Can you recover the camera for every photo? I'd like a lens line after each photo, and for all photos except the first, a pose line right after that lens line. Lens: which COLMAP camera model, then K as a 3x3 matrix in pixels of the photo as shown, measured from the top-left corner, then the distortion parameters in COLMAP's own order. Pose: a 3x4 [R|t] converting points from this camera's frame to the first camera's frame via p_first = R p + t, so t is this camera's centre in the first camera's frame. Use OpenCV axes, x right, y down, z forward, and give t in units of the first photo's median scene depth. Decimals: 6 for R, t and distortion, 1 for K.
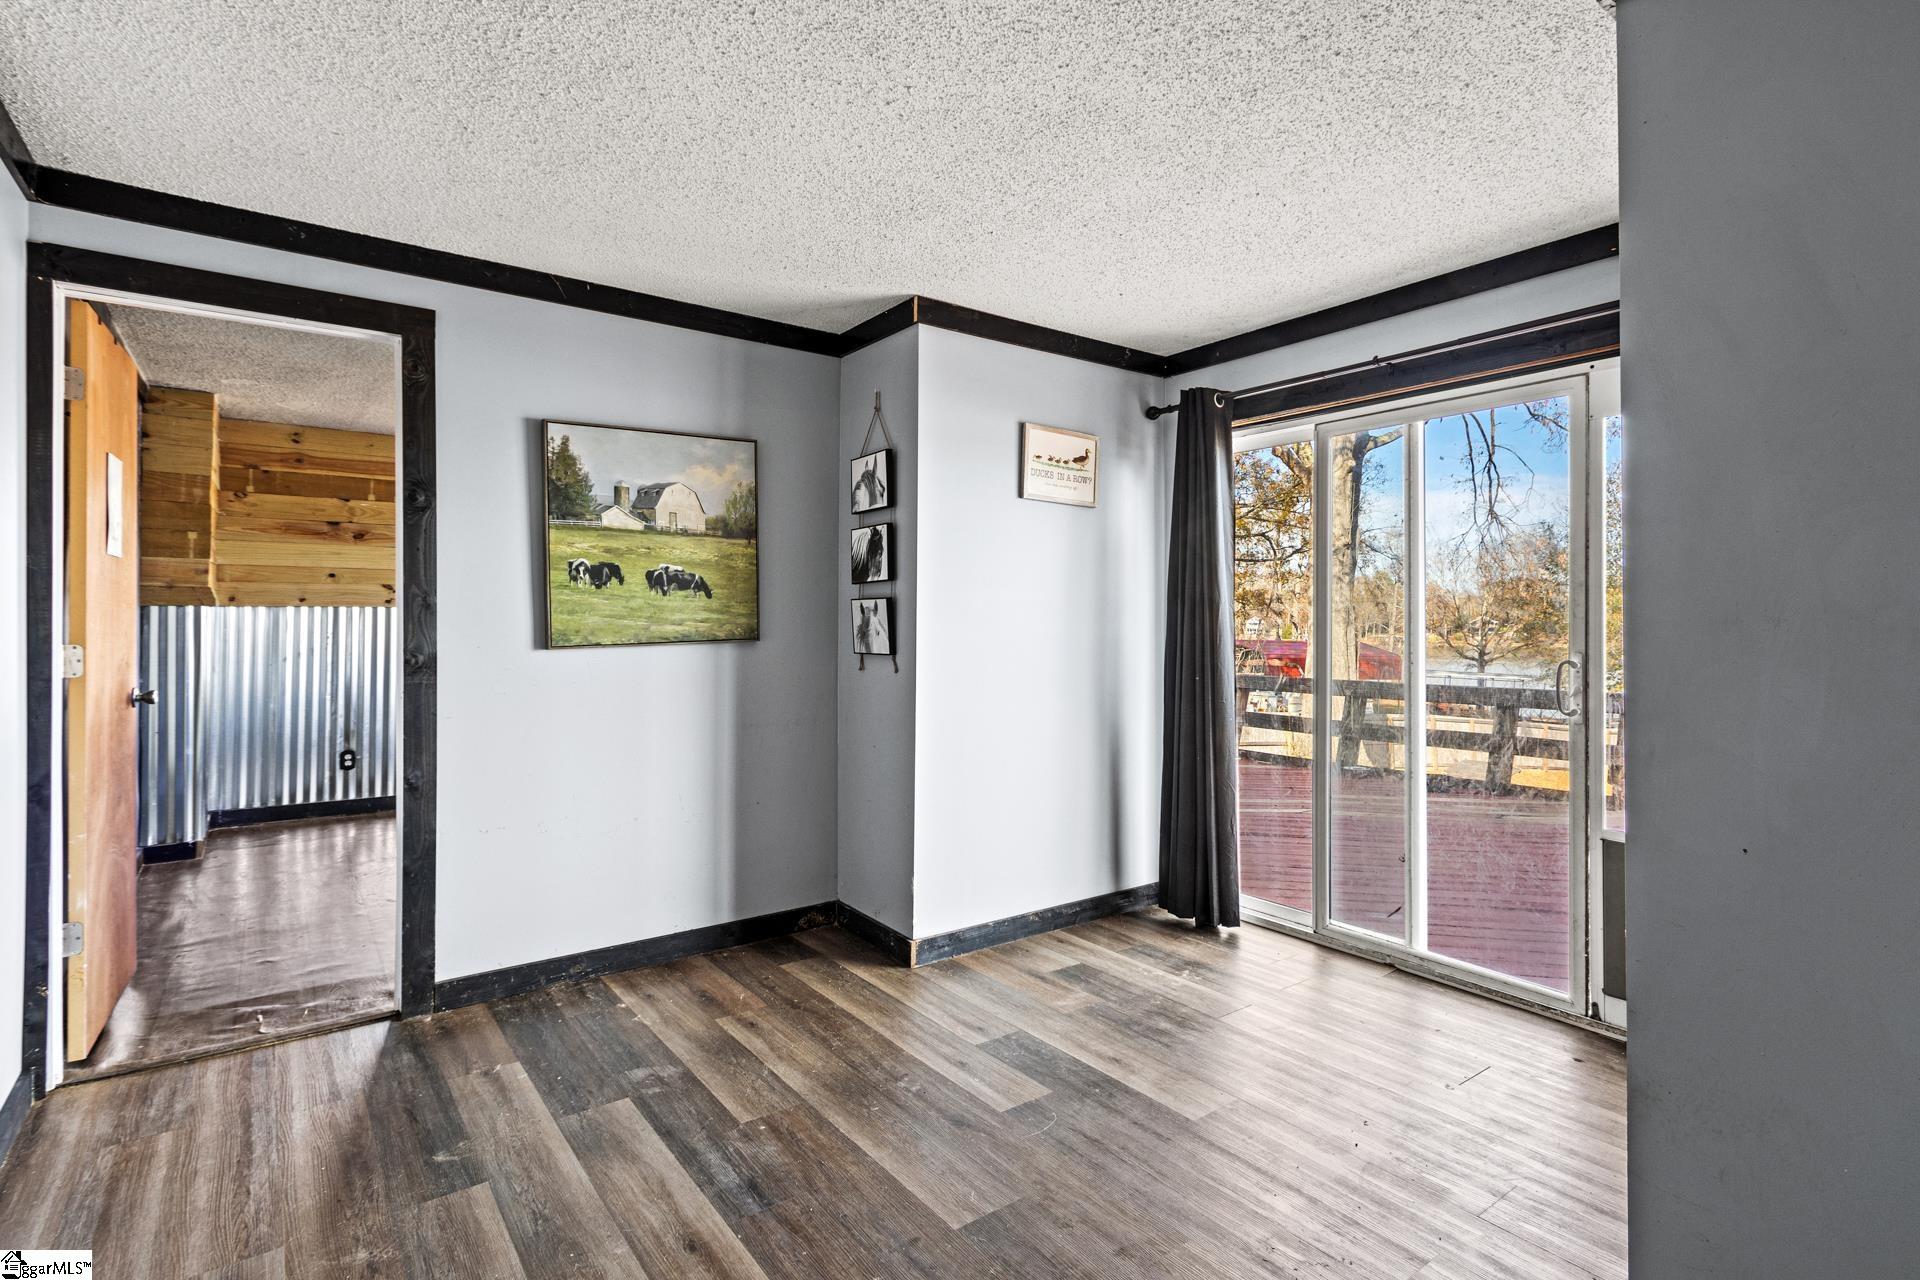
lens RADIAL K [[901.6, 0, 930.0], [0, 901.6, 627.5], [0, 0, 1]] dist [0.001629, -0.000053]
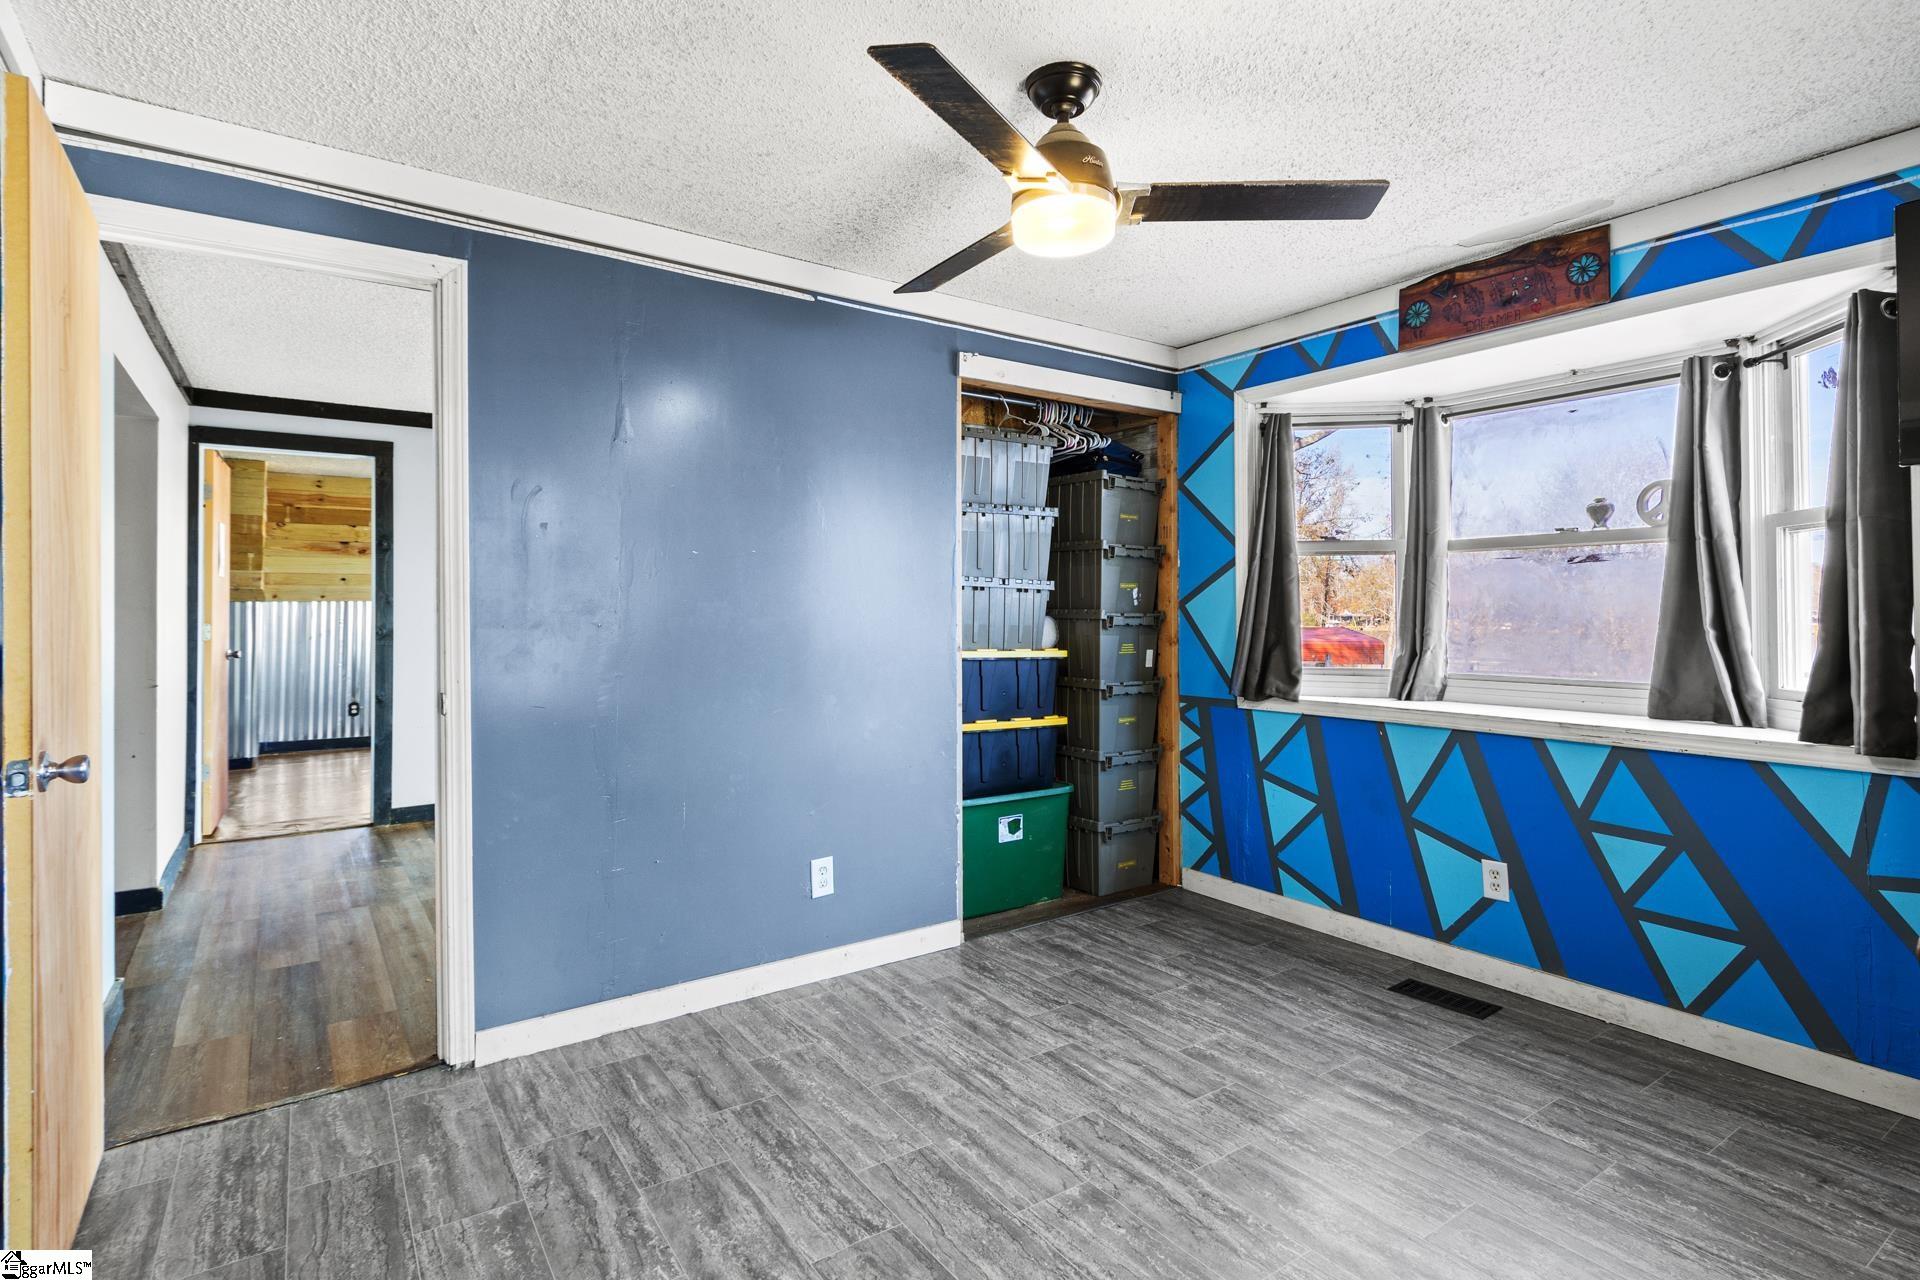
lens RADIAL K [[921.4, 0, 940.0], [0, 921.4, 604.5], [0, 0, 1]] dist [0.001359, 0.000074]
pose [[0.999786, -0.004060, -0.020300, 0.326757], [0.003814, 0.999919, -0.012167, 0.003640], [0.020348, 0.012087, 0.999720, -0.461465]]
